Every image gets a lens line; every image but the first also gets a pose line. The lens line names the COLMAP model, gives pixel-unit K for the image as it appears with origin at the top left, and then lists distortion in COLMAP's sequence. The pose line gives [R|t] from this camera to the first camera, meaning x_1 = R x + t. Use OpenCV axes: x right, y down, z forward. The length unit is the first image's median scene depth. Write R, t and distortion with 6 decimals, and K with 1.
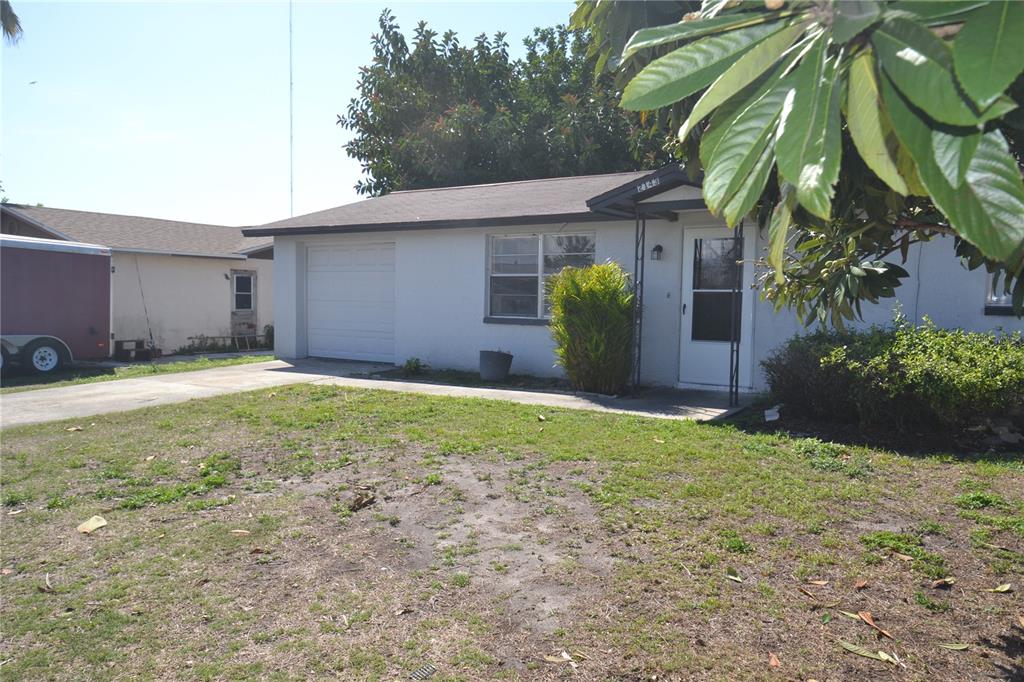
lens RADIAL K [[738.1, 0, 509.7], [0, 738.1, 336.0], [0, 0, 1]] dist [0.057382, -0.066386]
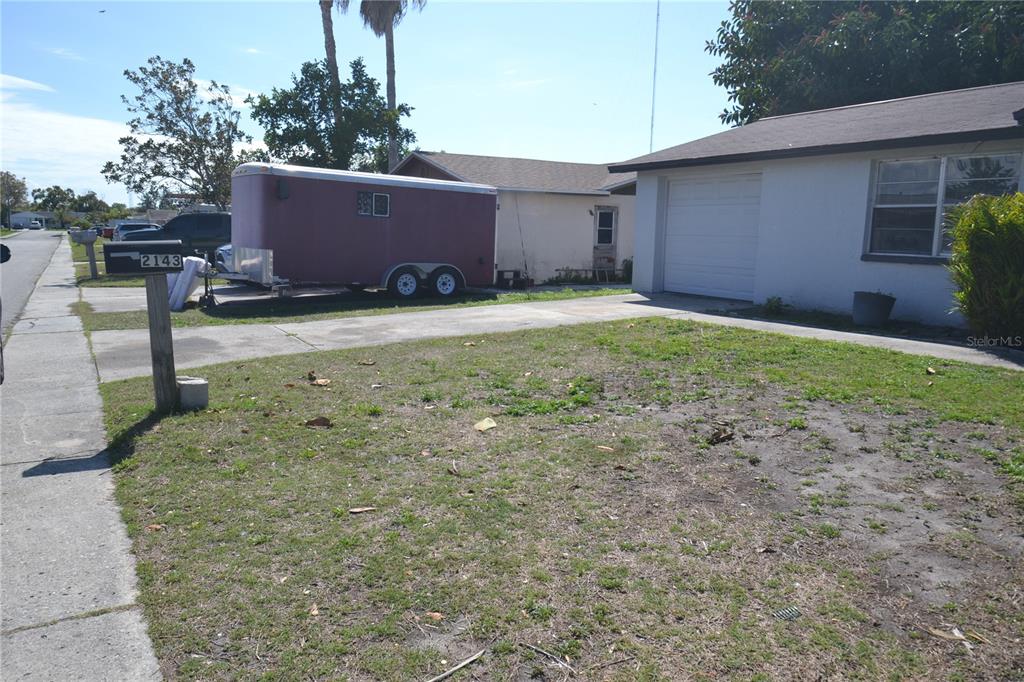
lens RADIAL K [[738.1, 0, 509.7], [0, 738.1, 336.0], [0, 0, 1]] dist [0.057382, -0.066386]
pose [[0.892038, 0.067489, -0.446892, -0.010864], [-0.028772, 0.995262, 0.092873, 0.003339], [0.451043, -0.069988, 0.889754, -0.003964]]
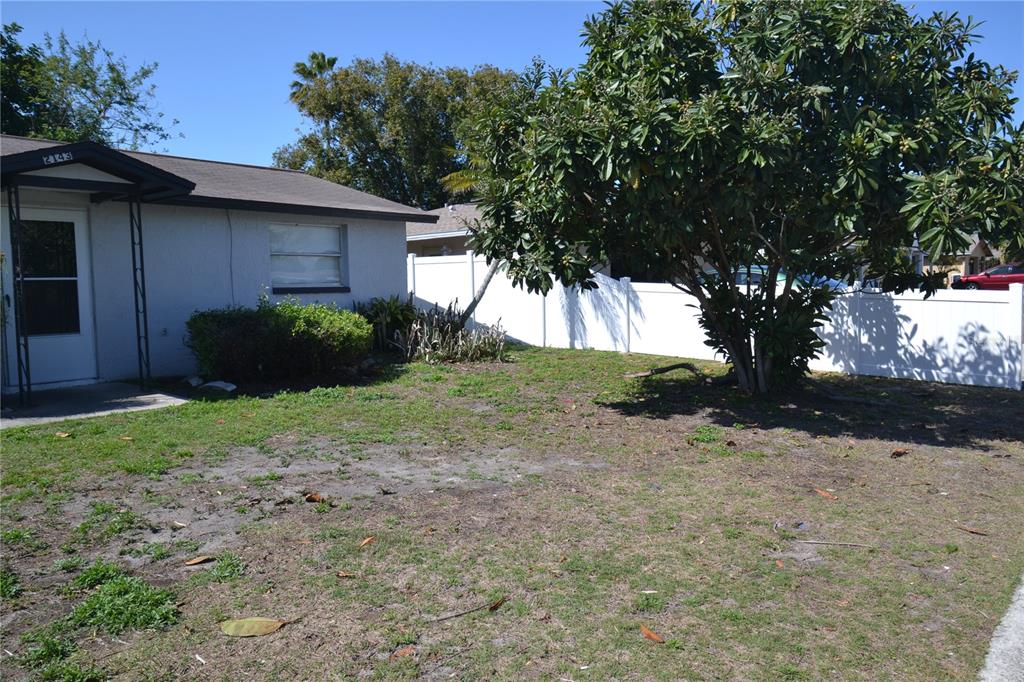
lens RADIAL K [[738.1, 0, 509.7], [0, 738.1, 336.0], [0, 0, 1]] dist [0.057382, -0.066386]
pose [[0.137071, -0.083049, 0.987074, -0.756882], [0.073328, 0.994596, 0.073500, -0.023816], [-0.987843, 0.062306, 0.142420, 0.429639]]
